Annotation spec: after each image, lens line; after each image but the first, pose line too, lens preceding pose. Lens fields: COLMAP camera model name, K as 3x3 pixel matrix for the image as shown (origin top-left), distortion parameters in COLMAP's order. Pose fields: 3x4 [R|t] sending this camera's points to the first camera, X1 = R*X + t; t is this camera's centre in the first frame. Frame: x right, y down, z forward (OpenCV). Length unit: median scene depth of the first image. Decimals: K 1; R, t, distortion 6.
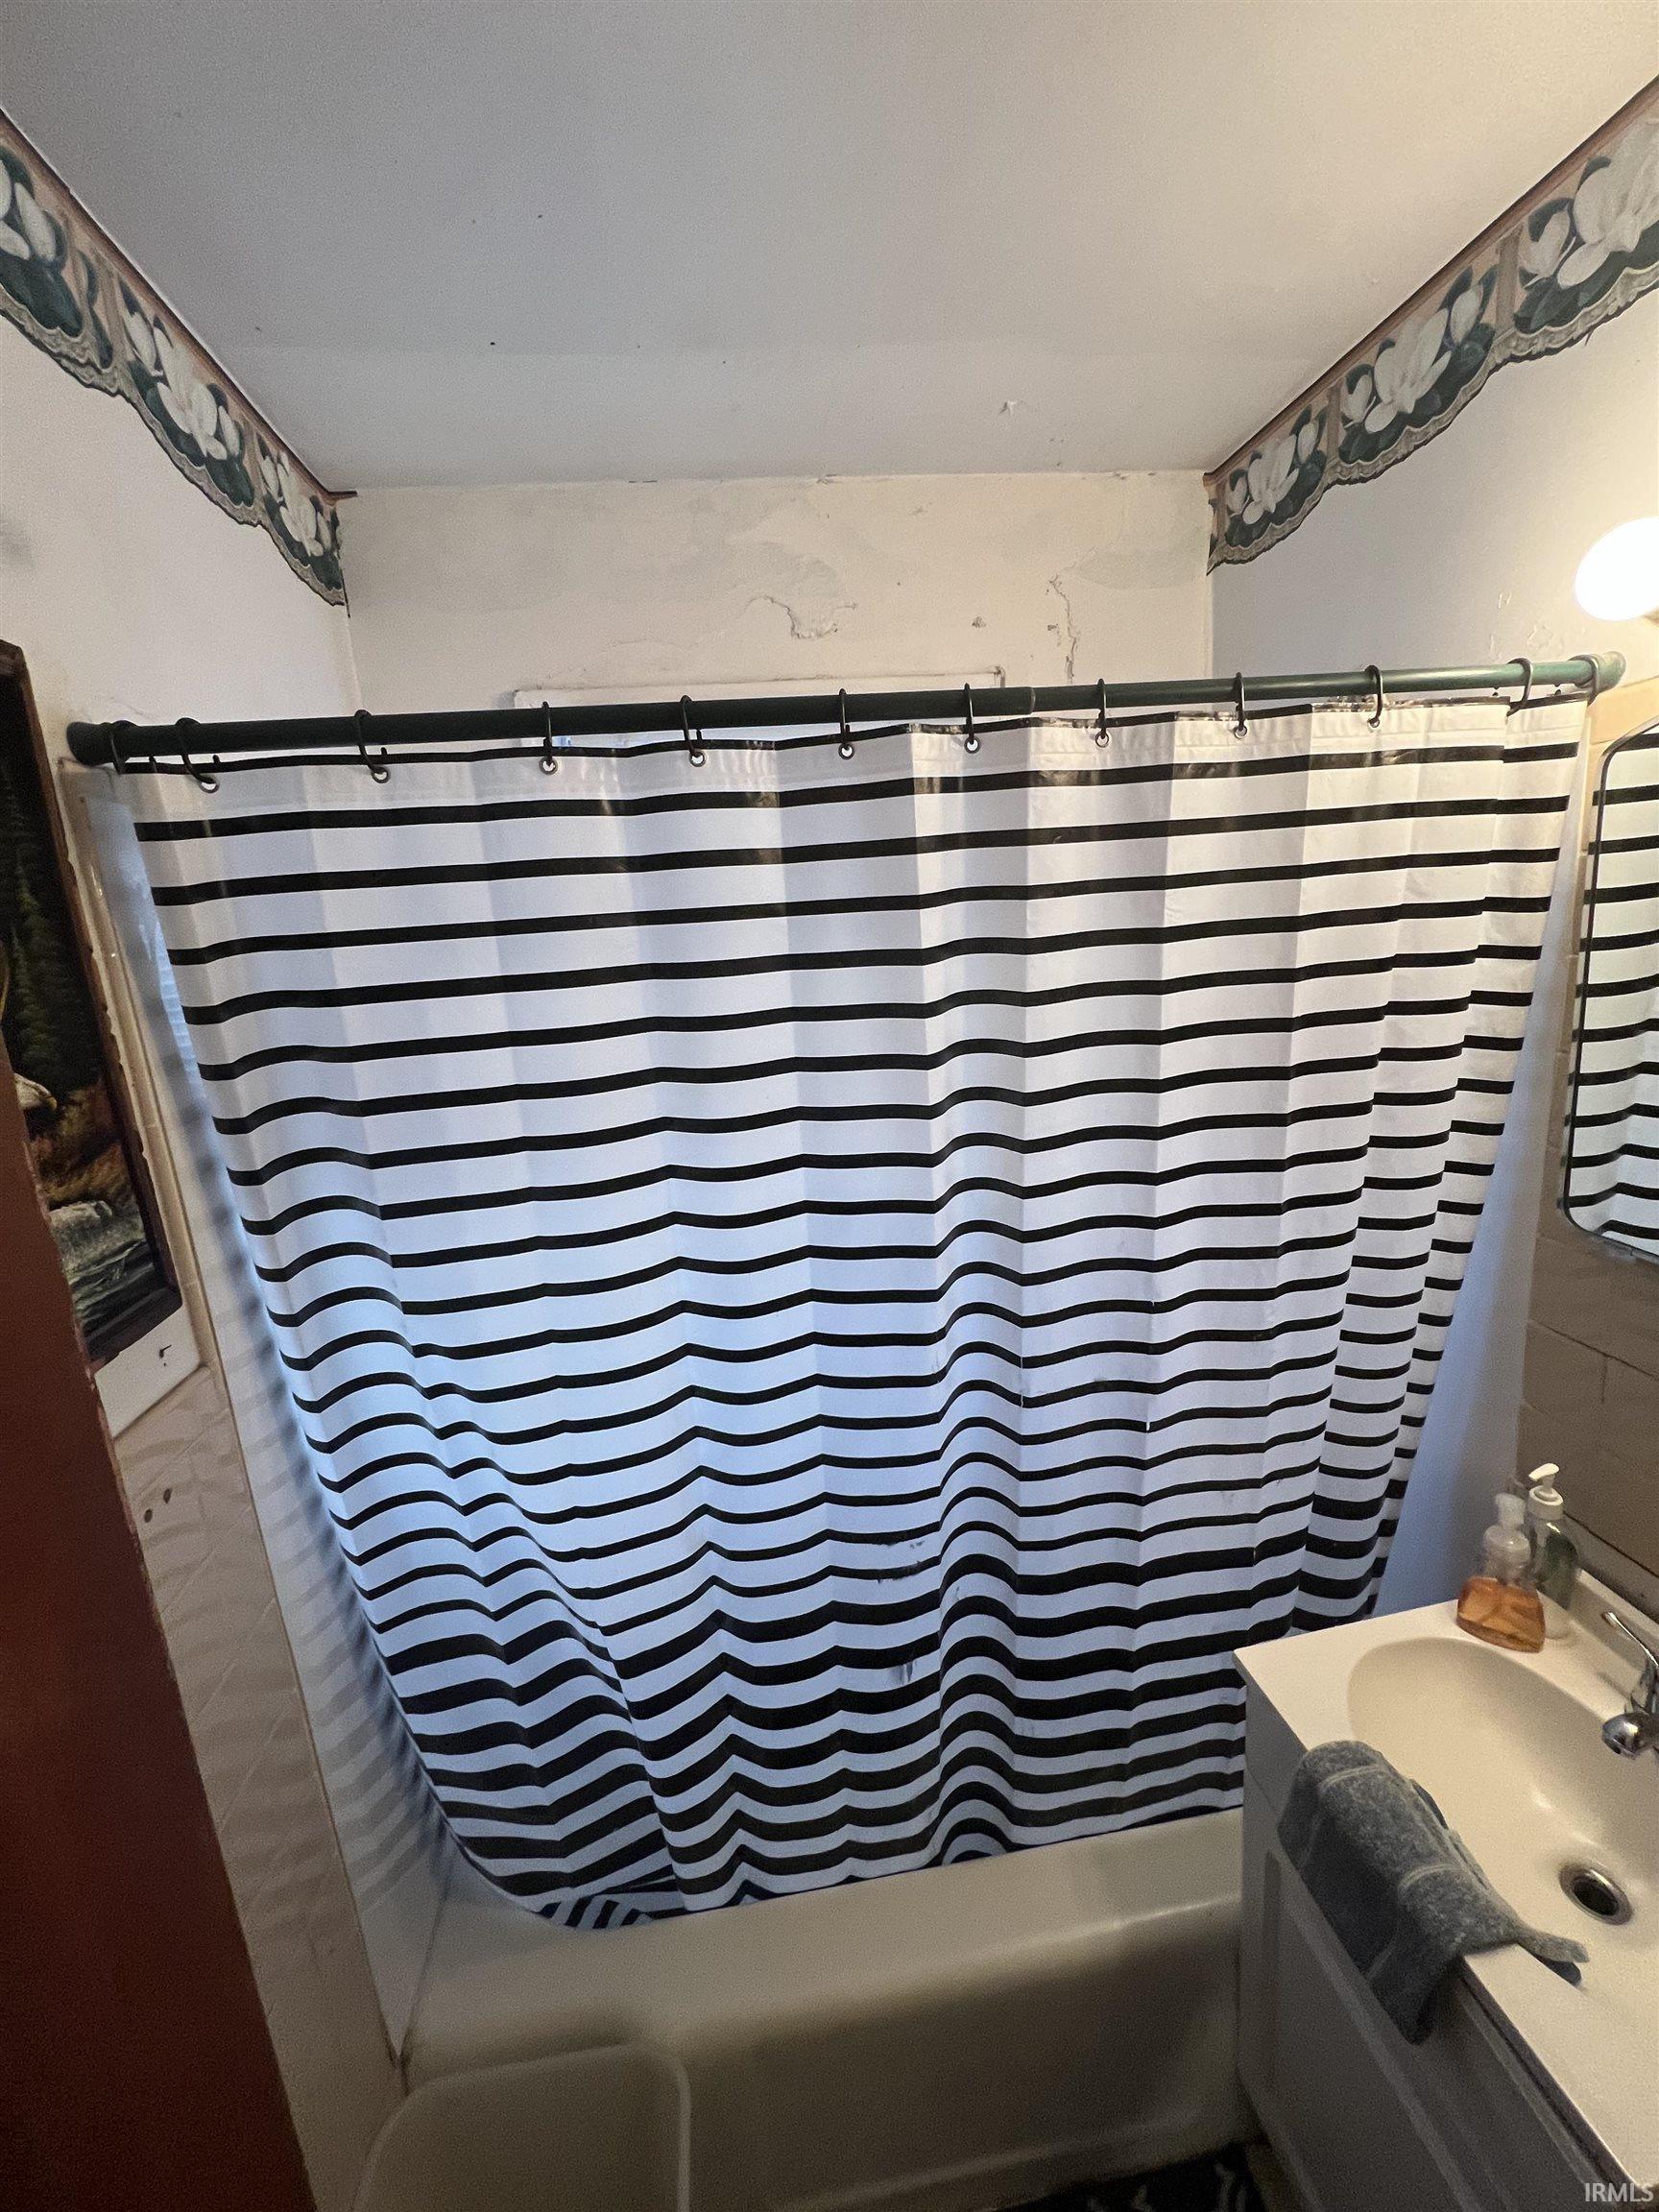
lens RADIAL K [[897.0, 0, 817.0], [0, 897.0, 1102.0], [0, 0, 1]] dist [0.001146, -0.000212]
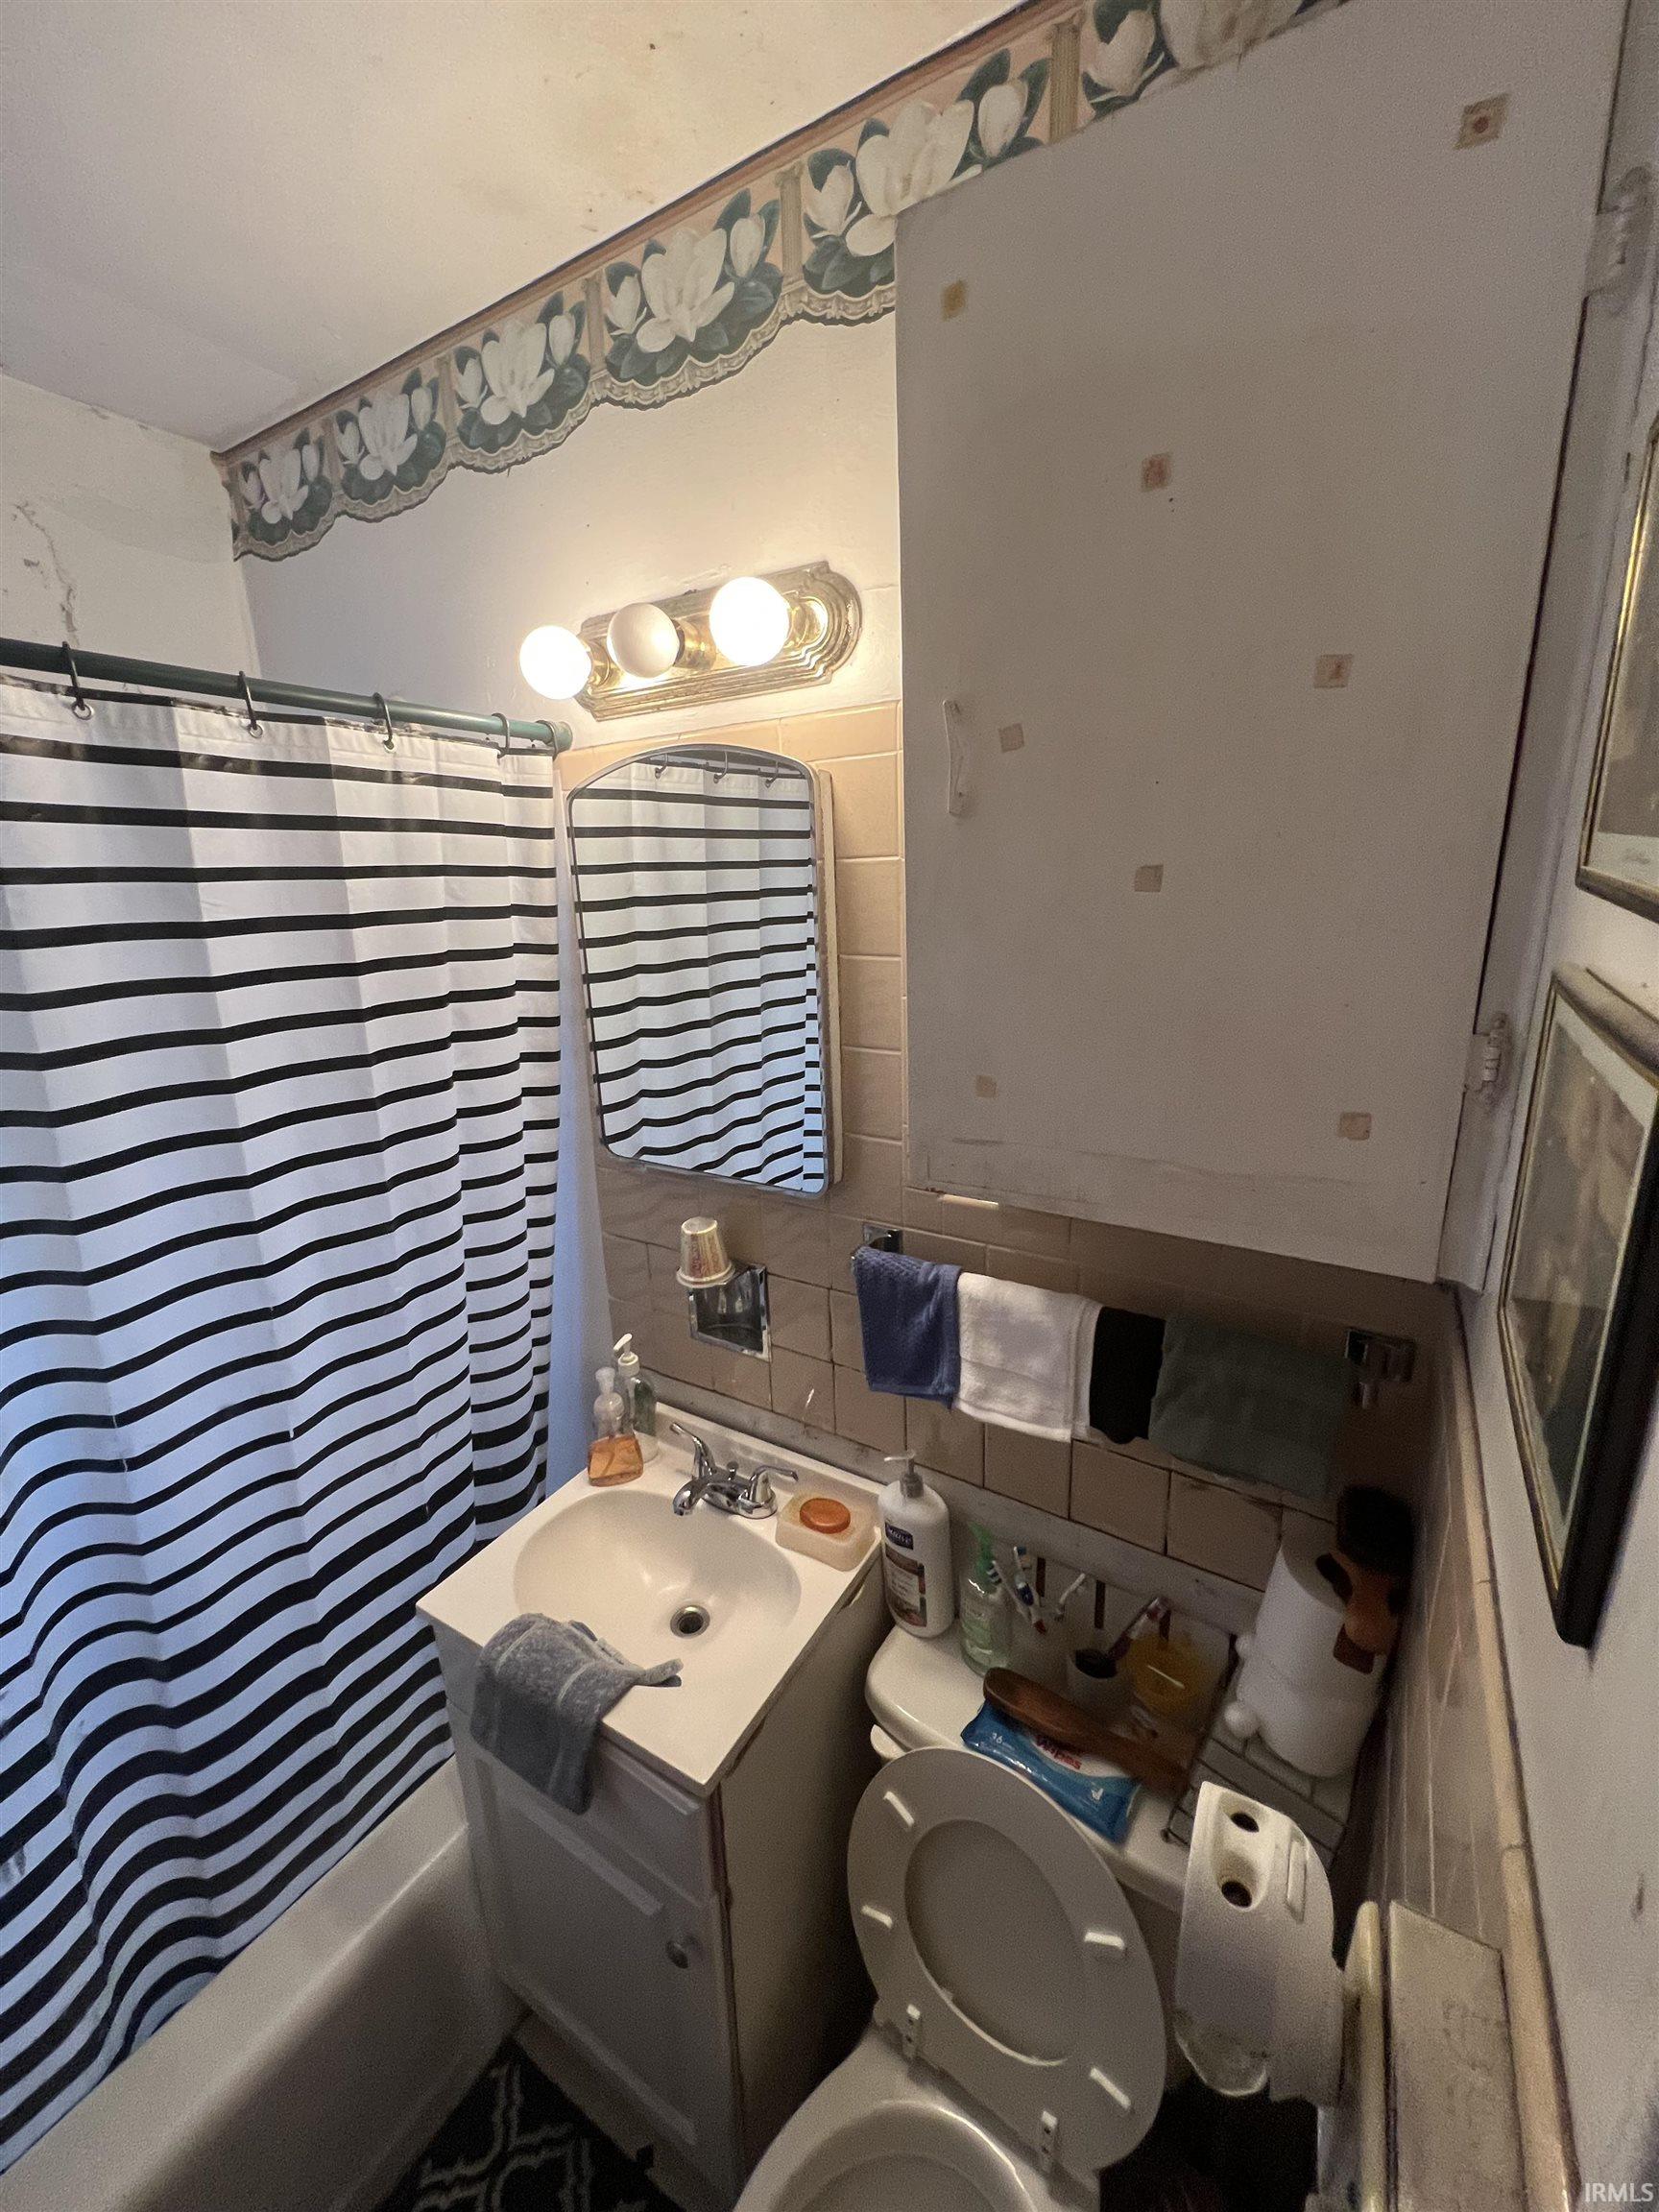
lens RADIAL K [[896.0, 0, 836.7], [0, 896.0, 1104.5], [0, 0, 1]] dist [-0.000376, 0.000295]
pose [[0.629335, -0.132930, 0.765681, 0.044315], [0.136909, 0.988817, 0.059140, 0.031310], [-0.764980, 0.067610, 0.640496, -0.107963]]
